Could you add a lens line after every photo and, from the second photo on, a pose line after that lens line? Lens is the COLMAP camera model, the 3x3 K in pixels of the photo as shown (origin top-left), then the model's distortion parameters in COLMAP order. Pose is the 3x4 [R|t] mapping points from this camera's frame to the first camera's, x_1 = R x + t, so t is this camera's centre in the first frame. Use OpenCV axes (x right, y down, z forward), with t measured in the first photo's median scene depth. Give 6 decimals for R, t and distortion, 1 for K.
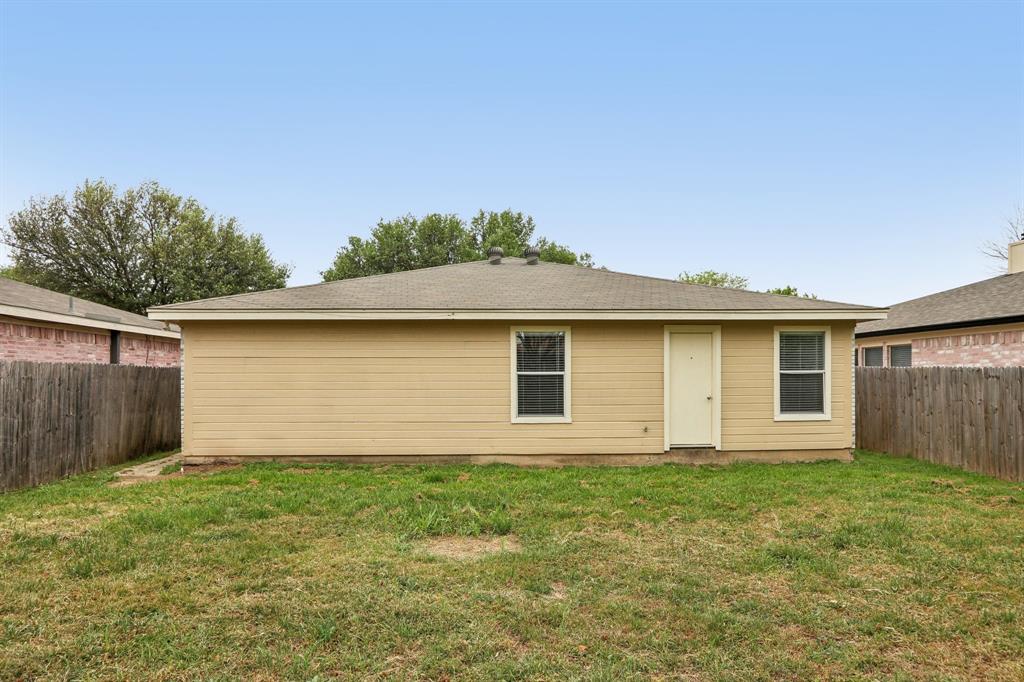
lens RADIAL K [[622.0, 0, 532.9], [0, 622.0, 371.0], [0, 0, 1]] dist [-0.013443, -0.000079]
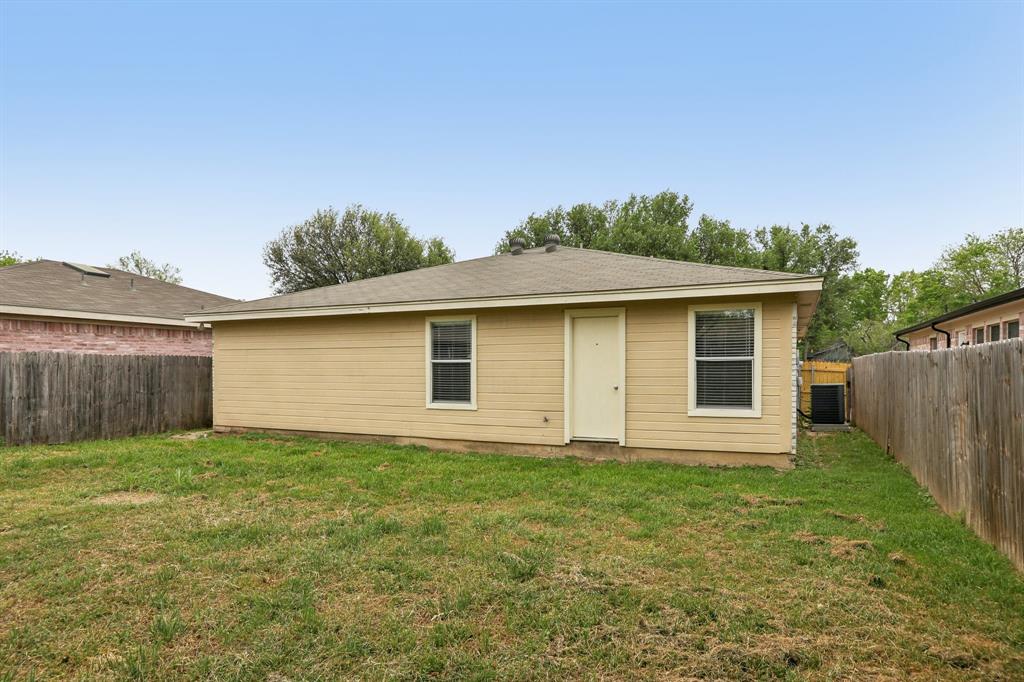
lens RADIAL K [[622.0, 0, 532.9], [0, 622.0, 371.0], [0, 0, 1]] dist [-0.013443, -0.000079]
pose [[0.887320, 0.004238, -0.461134, 0.605836], [0.004381, 0.999835, 0.017620, 0.002315], [0.461133, -0.017655, 0.887156, 0.142332]]
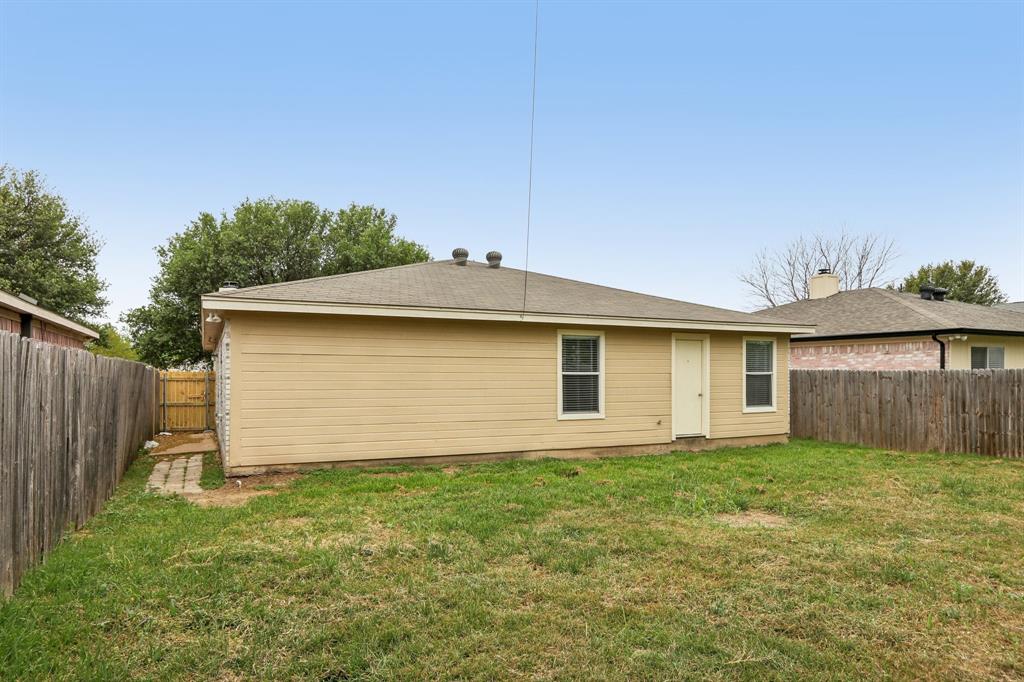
lens RADIAL K [[622.0, 0, 532.9], [0, 622.0, 371.0], [0, 0, 1]] dist [-0.013443, -0.000079]
pose [[0.917929, 0.006582, 0.396689, -0.491436], [-0.007528, 0.999971, 0.000829, -0.000802], [-0.396673, -0.003747, 0.917953, 0.035408]]
